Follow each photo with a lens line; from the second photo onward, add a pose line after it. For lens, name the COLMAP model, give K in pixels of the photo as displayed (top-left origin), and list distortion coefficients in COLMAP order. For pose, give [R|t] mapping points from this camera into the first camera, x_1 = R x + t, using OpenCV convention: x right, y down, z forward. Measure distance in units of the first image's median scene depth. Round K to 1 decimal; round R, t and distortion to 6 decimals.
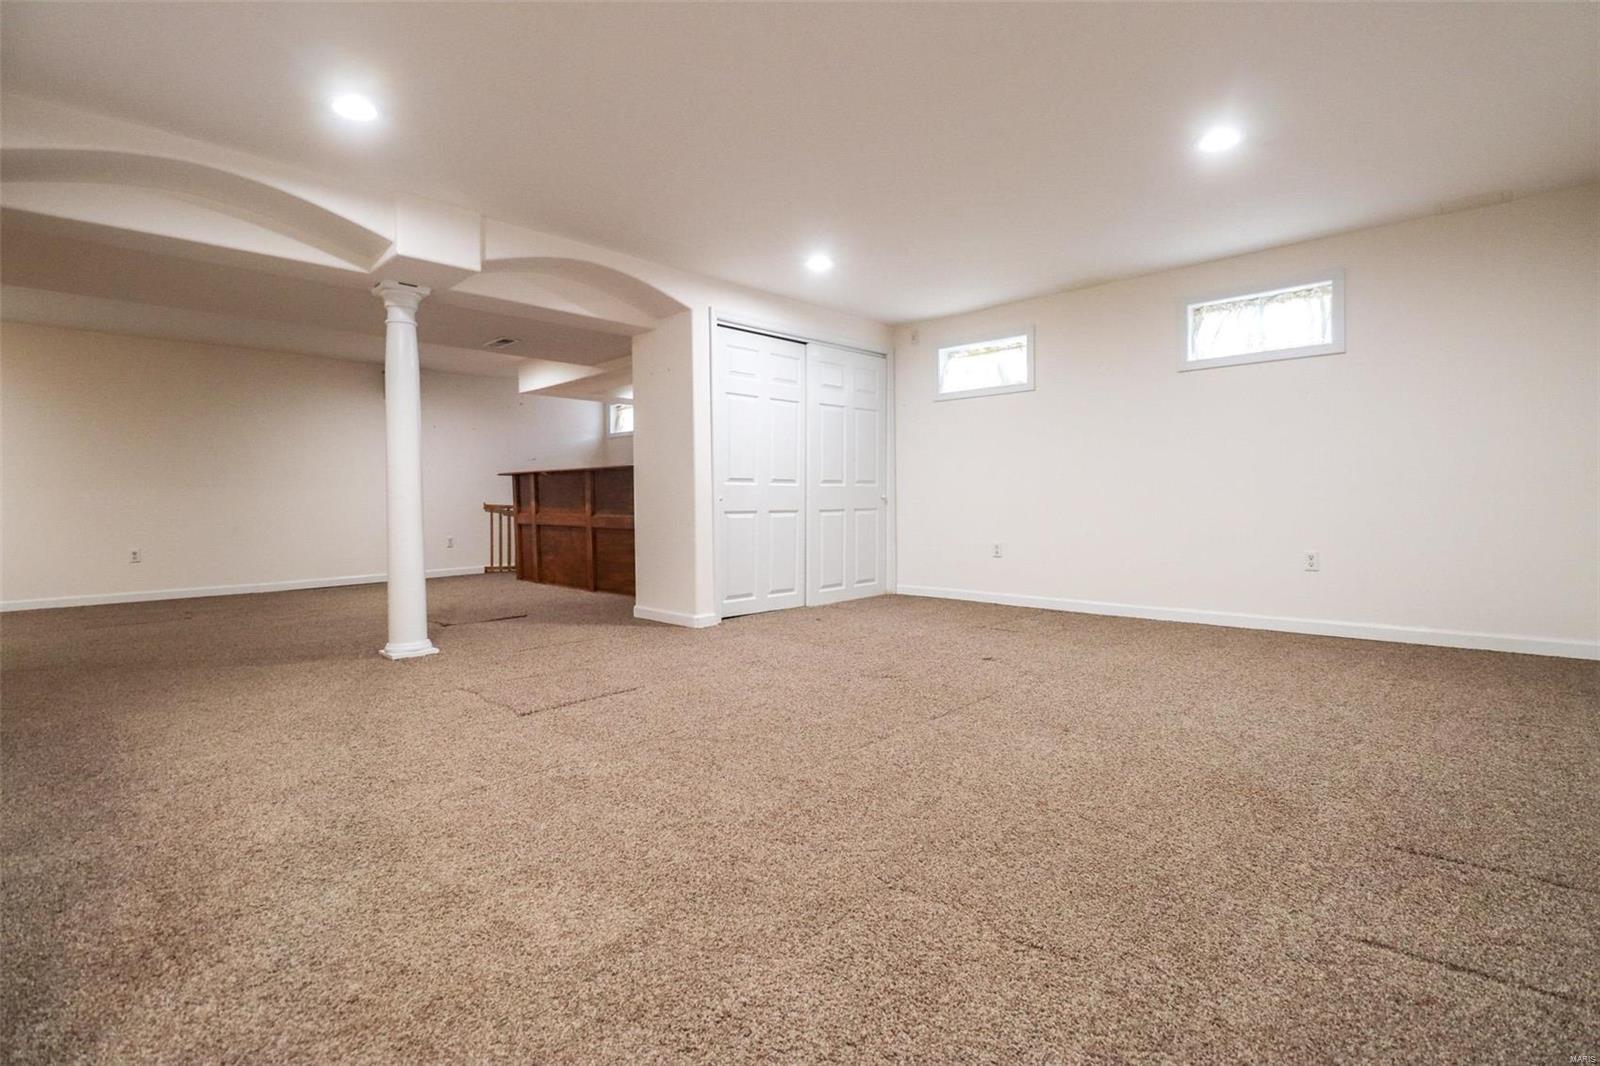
lens RADIAL K [[762.9, 0, 799.2], [0, 762.9, 504.7], [0, 0, 1]] dist [-0.001062, -0.000332]
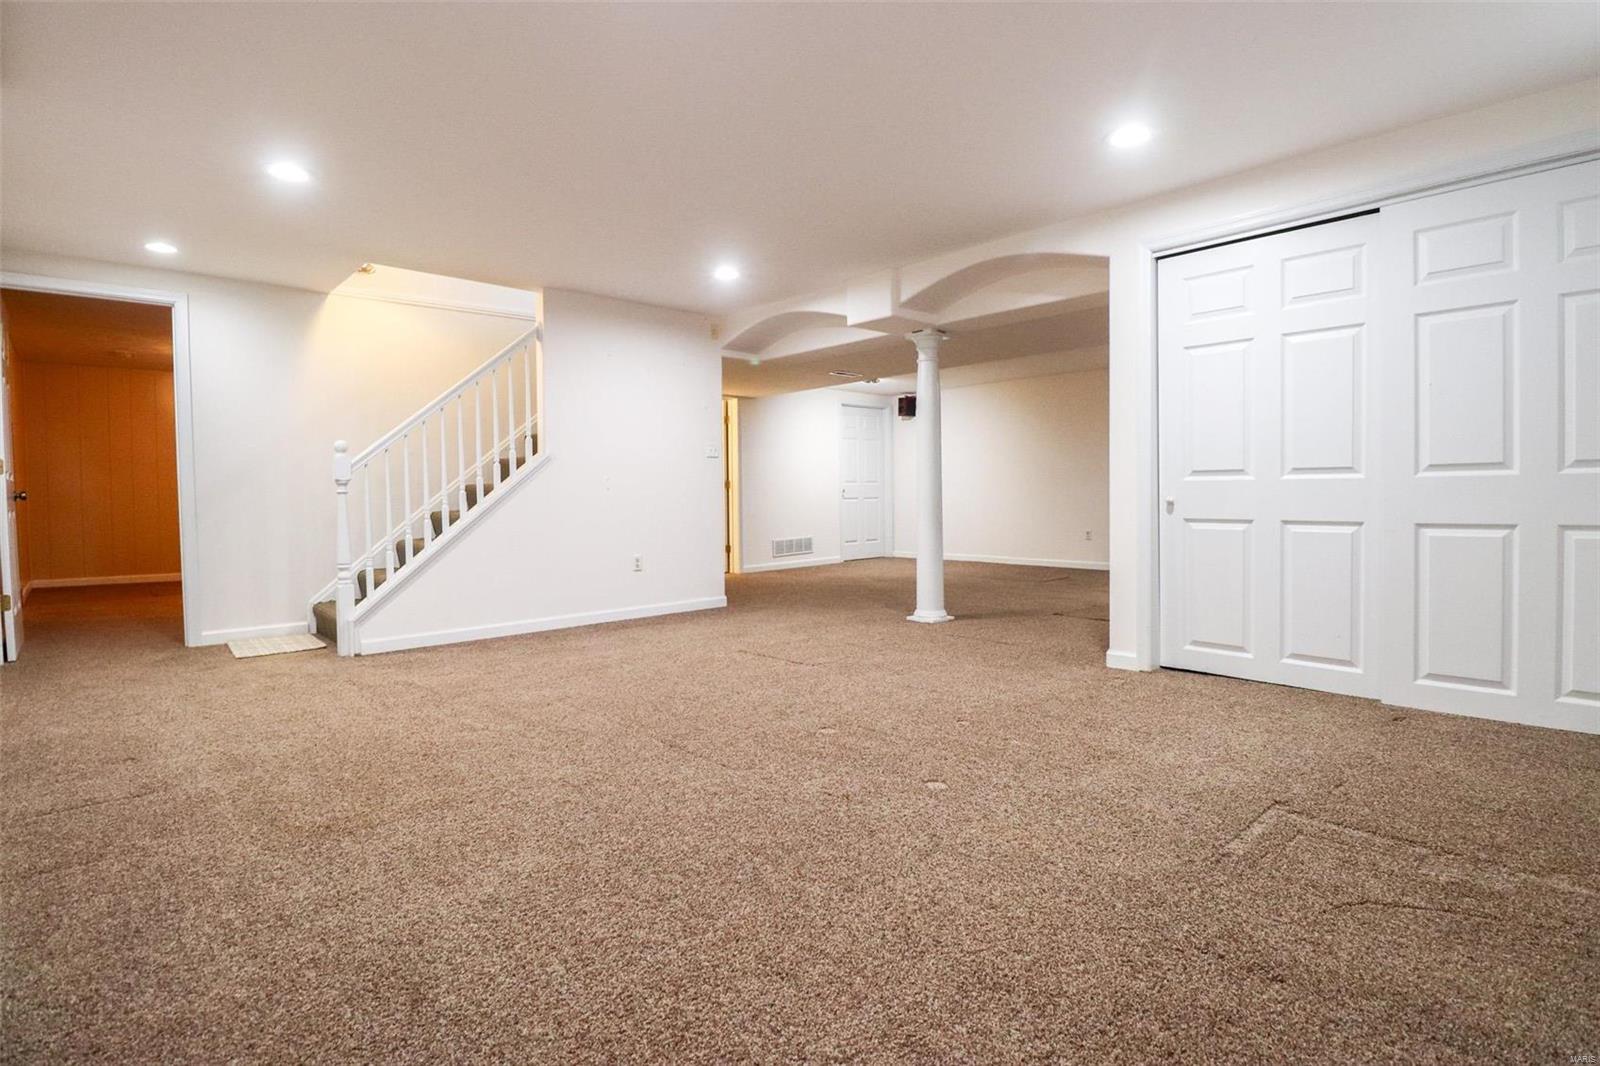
lens RADIAL K [[762.9, 0, 799.2], [0, 762.9, 504.7], [0, 0, 1]] dist [-0.001062, -0.000332]
pose [[-0.035859, 0.017672, -0.999201, 0.645047], [-0.001511, 0.999842, 0.017738, -0.016548], [0.999356, 0.002146, -0.035826, 0.706814]]
